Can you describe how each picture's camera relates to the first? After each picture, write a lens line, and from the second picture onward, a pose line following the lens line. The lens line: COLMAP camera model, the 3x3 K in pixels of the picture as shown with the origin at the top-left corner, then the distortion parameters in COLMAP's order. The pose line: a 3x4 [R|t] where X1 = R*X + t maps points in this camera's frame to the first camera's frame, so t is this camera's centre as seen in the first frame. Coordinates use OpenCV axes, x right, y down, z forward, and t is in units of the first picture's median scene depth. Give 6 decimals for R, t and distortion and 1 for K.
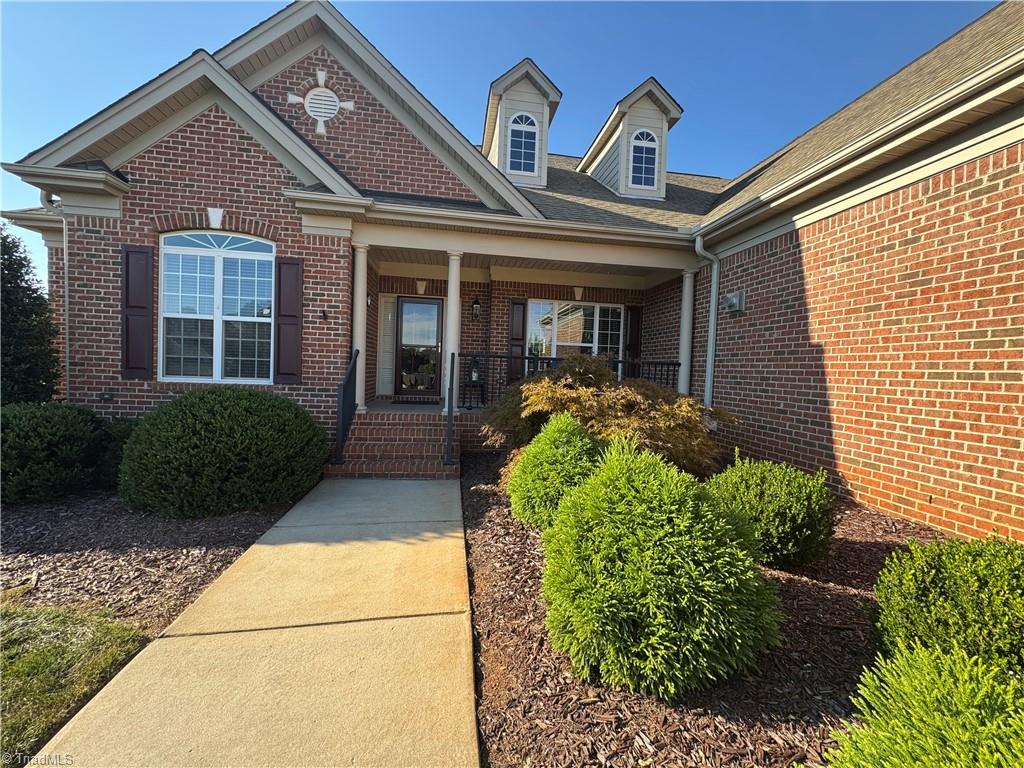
lens RADIAL K [[407.6, 0, 512.6], [0, 407.6, 381.8], [0, 0, 1]] dist [-0.002133, 0.000233]
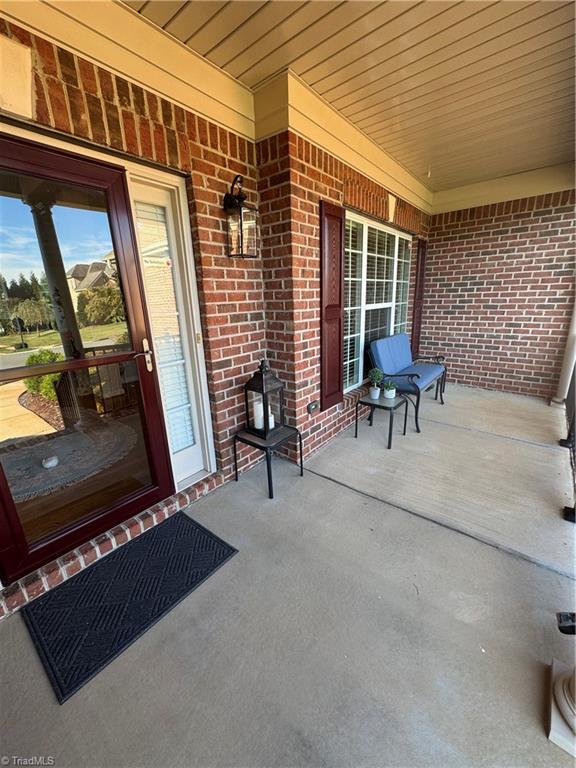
lens RADIAL K [[305.7, 0, 288.0], [0, 305.7, 384.0], [0, 0, 1]] dist [-0.002133, 0.000233]
pose [[0.736549, -0.242510, 0.631415, -0.374300], [0.080548, 0.958320, 0.274106, -0.175639], [-0.671571, -0.151033, 0.725384, 1.152977]]
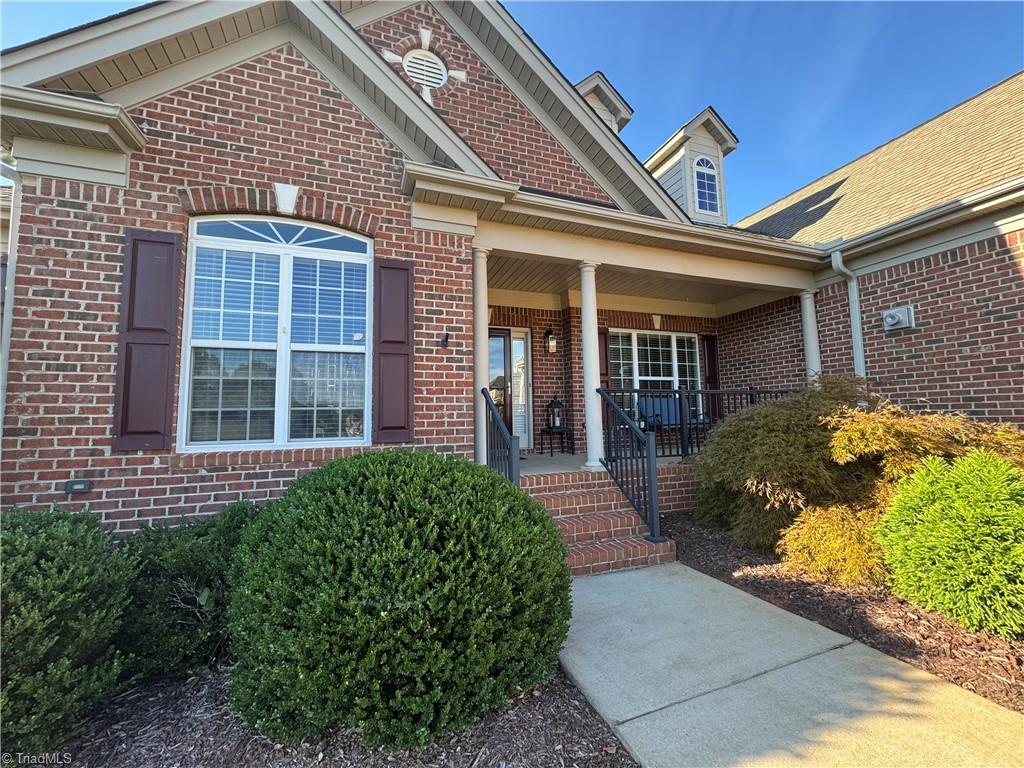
lens RADIAL K [[407.6, 0, 512.6], [0, 407.6, 381.8], [0, 0, 1]] dist [-0.002133, 0.000233]
pose [[0.978126, -0.038237, 0.204467, -0.508637], [0.062290, 0.991694, -0.112531, -0.007101], [-0.198466, 0.122806, 0.972384, 0.312403]]
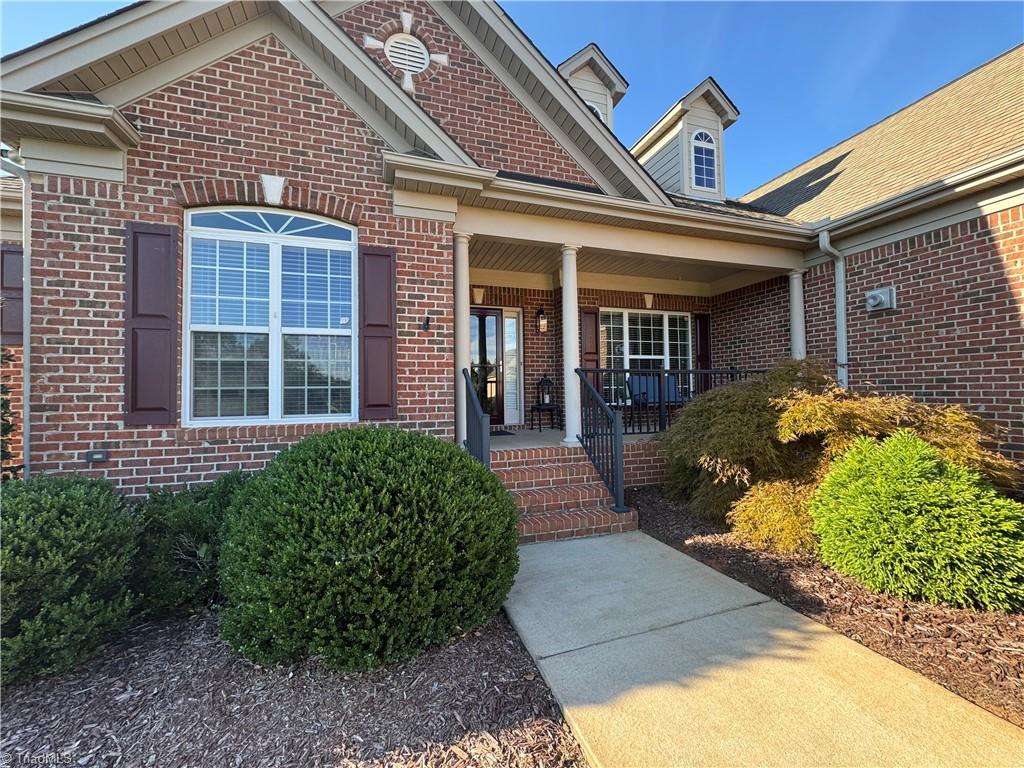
lens RADIAL K [[407.6, 0, 512.6], [0, 407.6, 381.8], [0, 0, 1]] dist [-0.002133, 0.000233]
pose [[0.984375, -0.046595, 0.169810, -0.450884], [0.056269, 0.997029, -0.052609, -0.010110], [-0.166854, 0.061342, 0.984072, 0.254978]]
